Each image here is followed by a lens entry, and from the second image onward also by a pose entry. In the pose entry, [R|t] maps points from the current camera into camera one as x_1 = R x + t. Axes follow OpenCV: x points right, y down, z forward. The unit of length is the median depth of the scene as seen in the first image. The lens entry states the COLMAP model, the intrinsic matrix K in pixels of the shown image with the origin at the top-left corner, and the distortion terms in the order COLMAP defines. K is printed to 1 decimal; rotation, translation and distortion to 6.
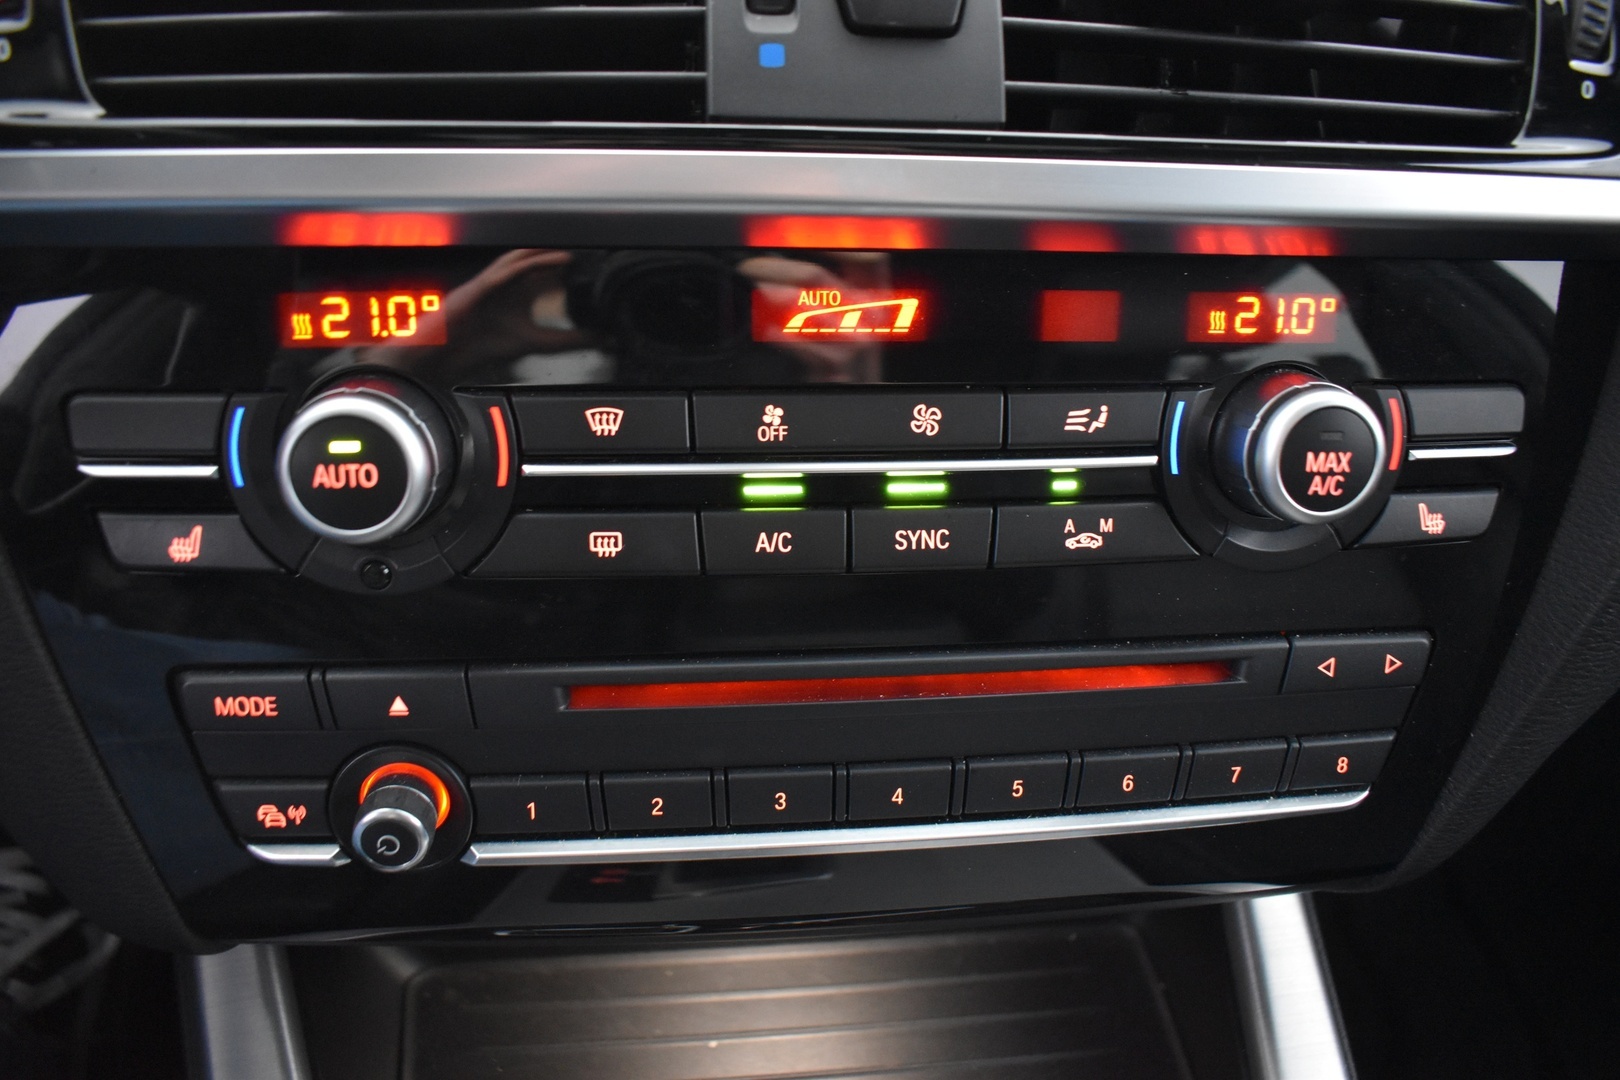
lens RADIAL K [[1269.8, 0, 812.4], [0, 1269.8, 533.2], [0, 0, 1]] dist [-0.111721, 0.017198]
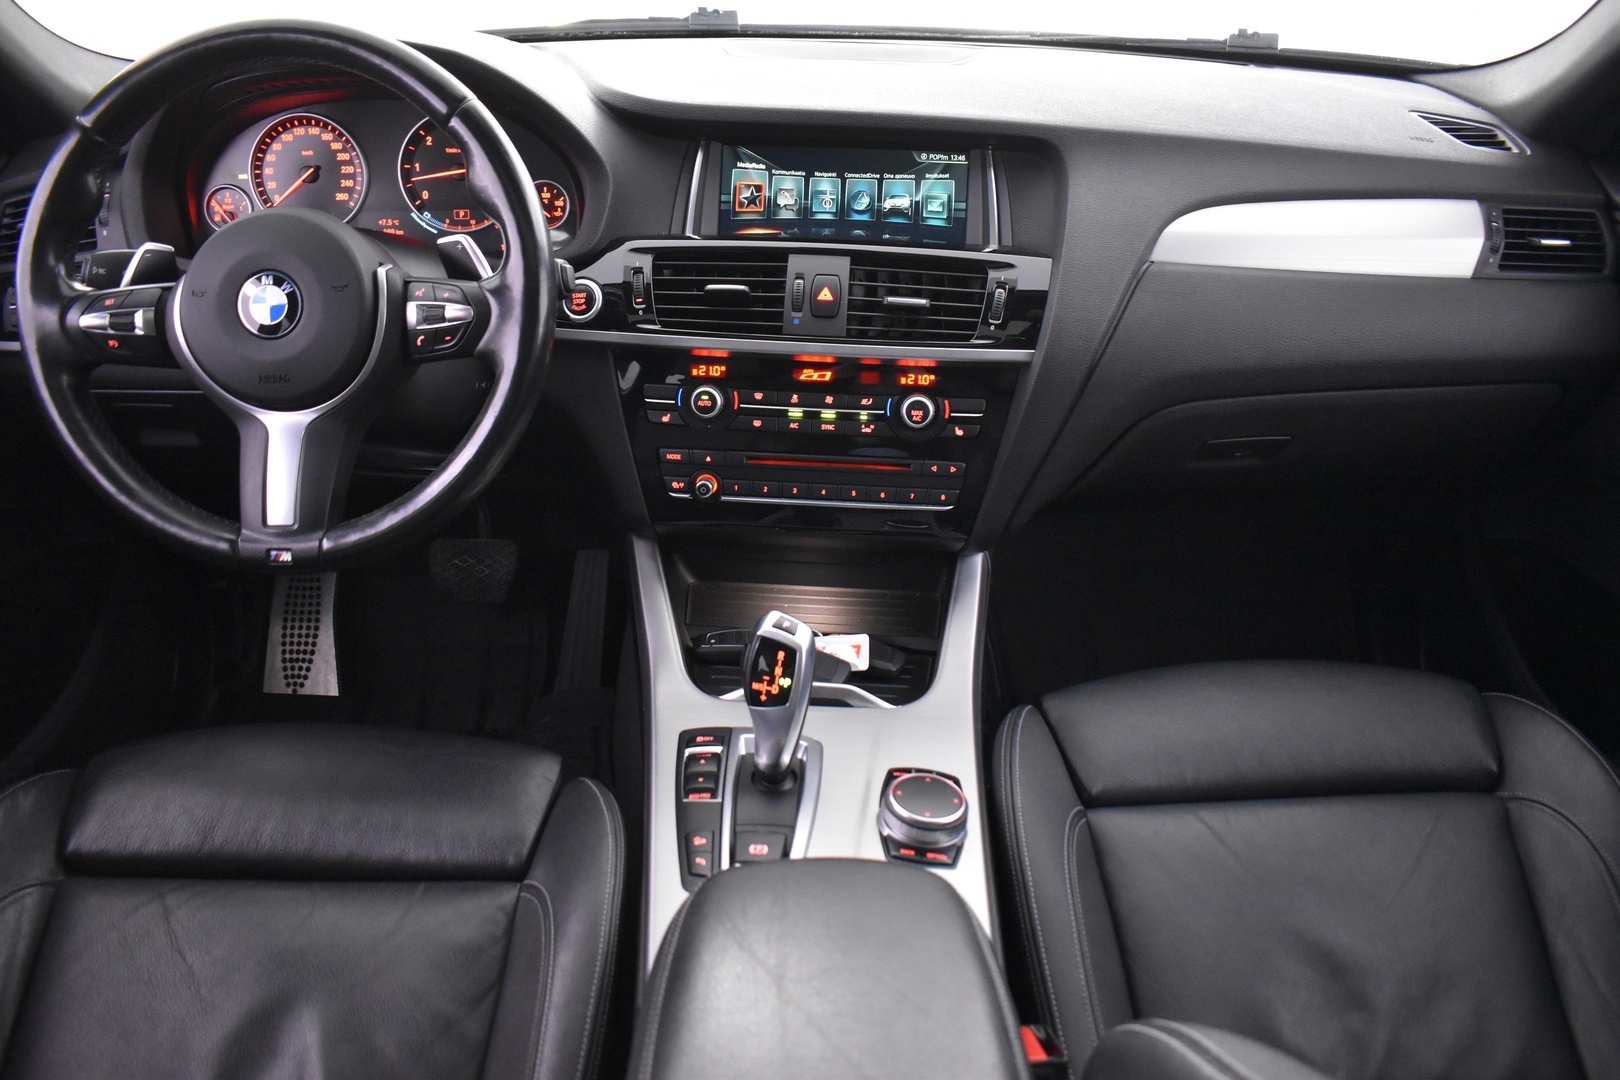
lens RADIAL K [[1269.8, 0, 810.8], [0, 1269.8, 543.1], [0, 0, 1]] dist [-0.111721, 0.017198]
pose [[0.982622, 0.069315, -0.172193, 0.823248], [-0.072991, 0.997218, -0.015103, 0.482573], [0.170667, 0.027409, 0.984947, -3.370399]]
